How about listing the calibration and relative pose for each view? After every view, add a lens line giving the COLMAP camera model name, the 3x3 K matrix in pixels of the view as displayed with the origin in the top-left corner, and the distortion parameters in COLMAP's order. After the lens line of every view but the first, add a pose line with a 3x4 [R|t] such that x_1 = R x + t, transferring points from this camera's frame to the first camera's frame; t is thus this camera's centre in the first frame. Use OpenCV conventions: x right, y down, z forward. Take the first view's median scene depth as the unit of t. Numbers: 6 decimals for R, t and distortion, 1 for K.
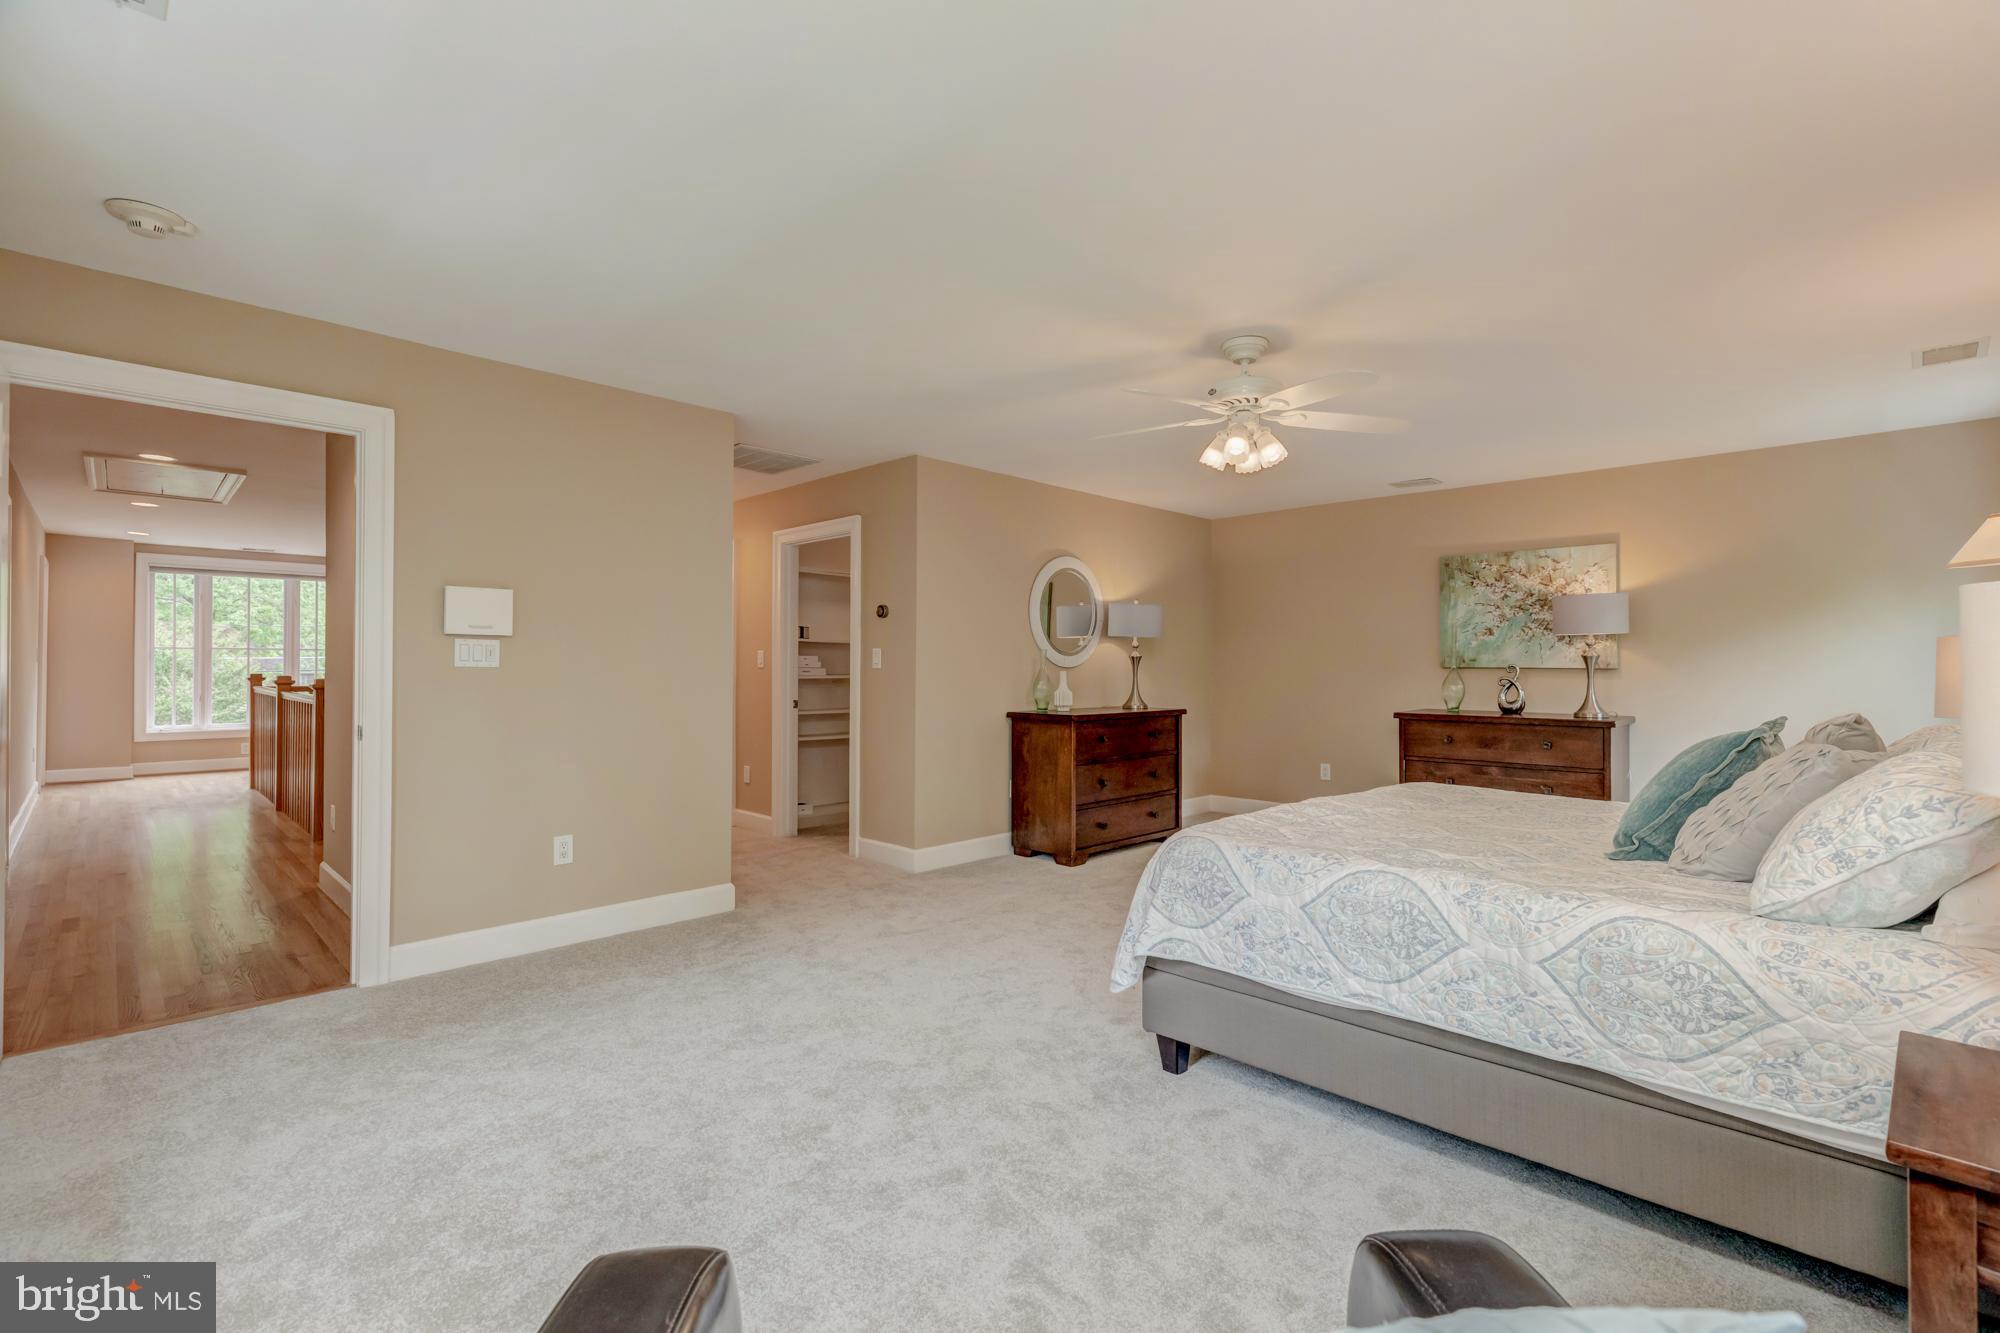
lens RADIAL K [[881.3, 0, 1020.9], [0, 881.3, 663.8], [0, 0, 1]] dist [0.002349, 0.000133]
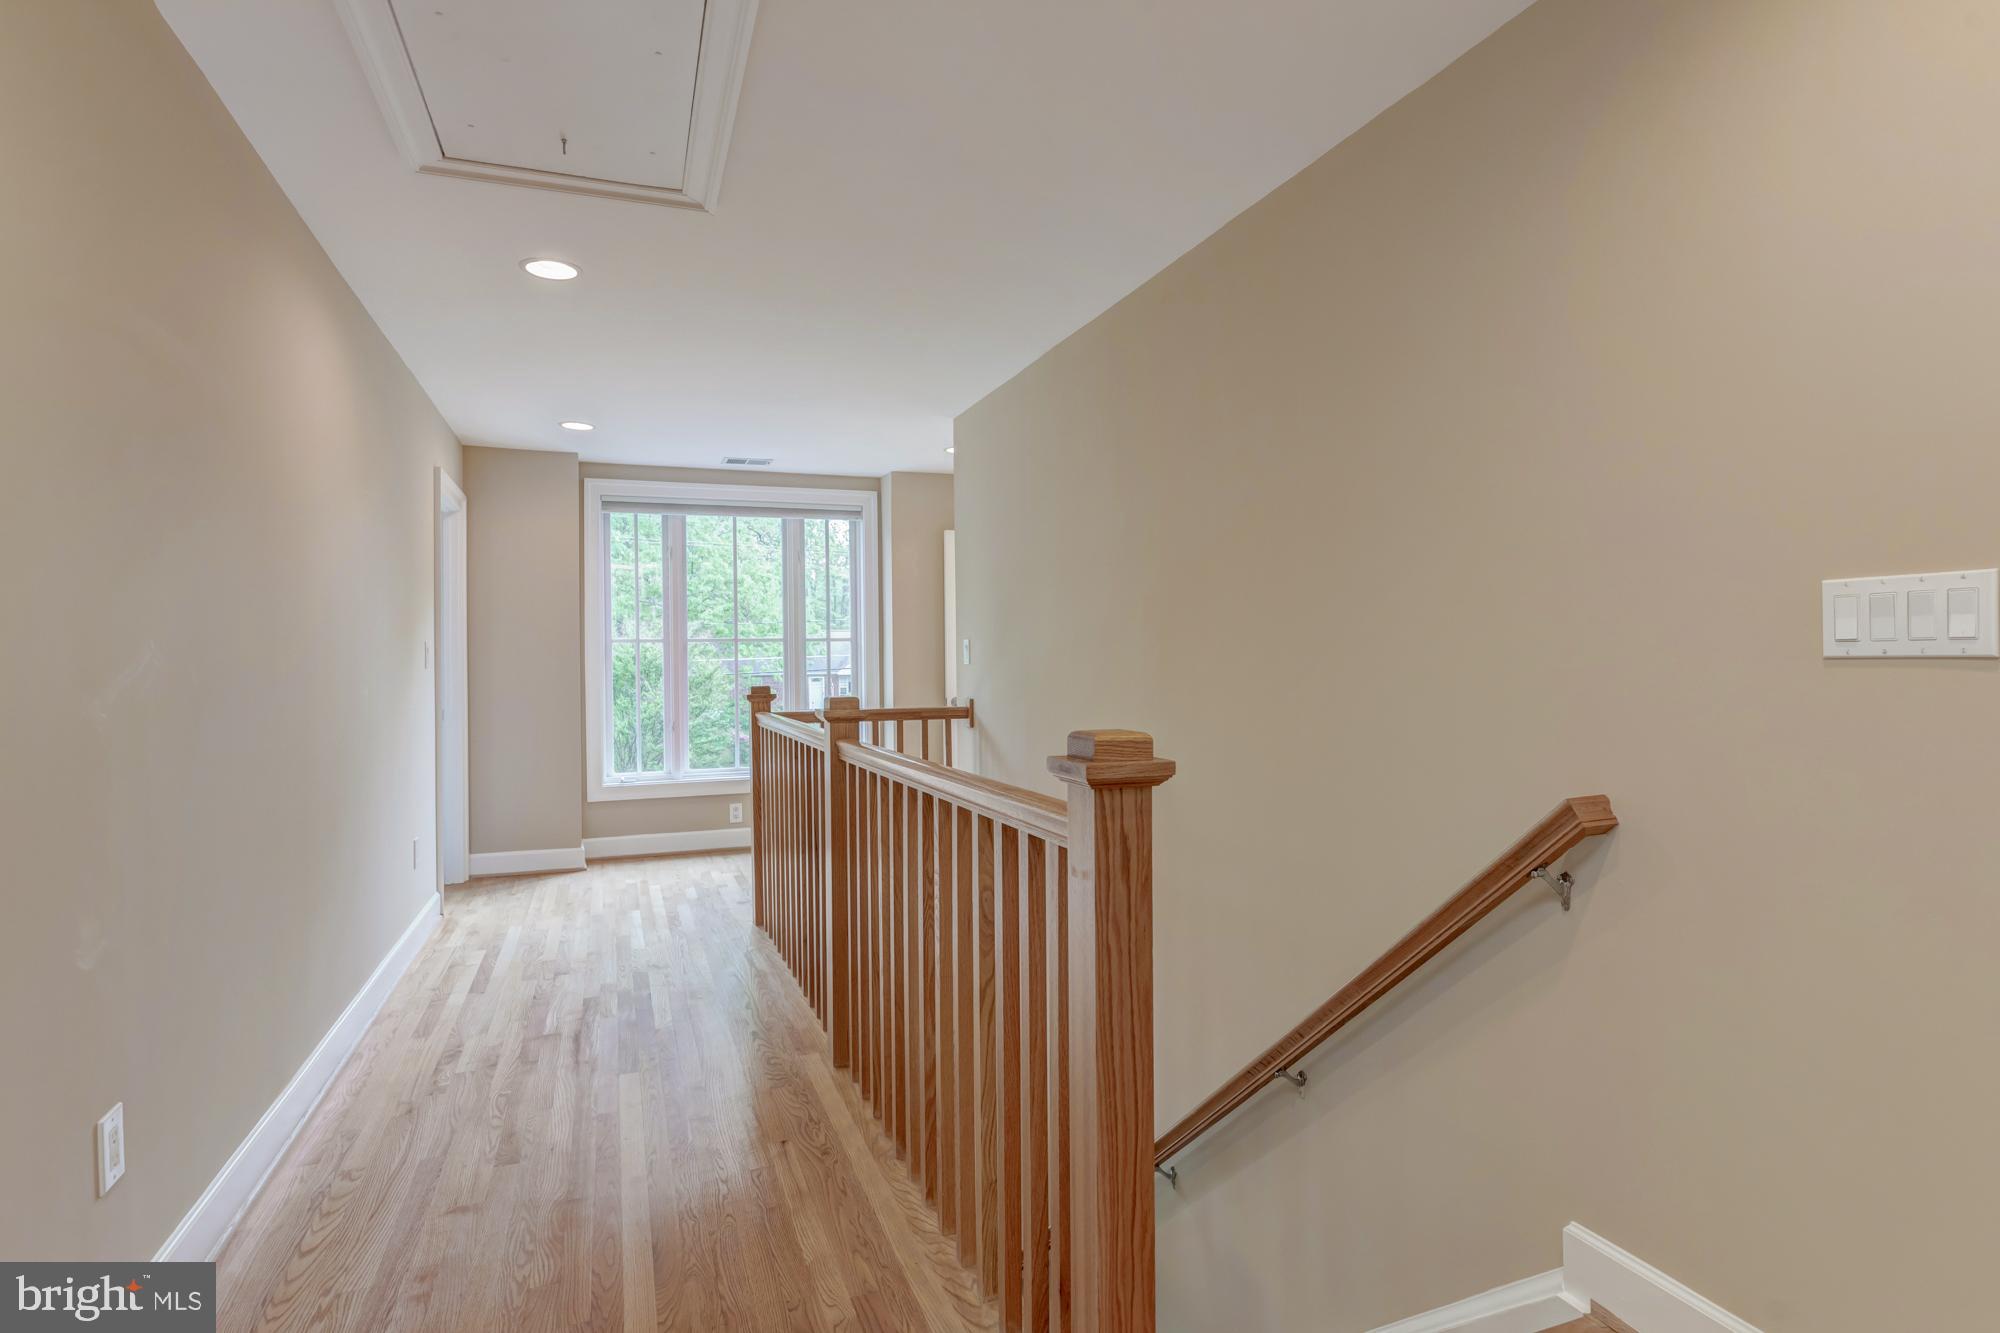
lens RADIAL K [[891.7, 0, 976.6], [0, 891.7, 660.1], [0, 0, 1]] dist [0.003851, 0.000102]
pose [[0.910306, -0.017685, -0.413558, -0.512828], [0.018783, 0.999823, -0.001412, 0.000091], [0.413509, -0.006482, 0.910477, 0.557861]]
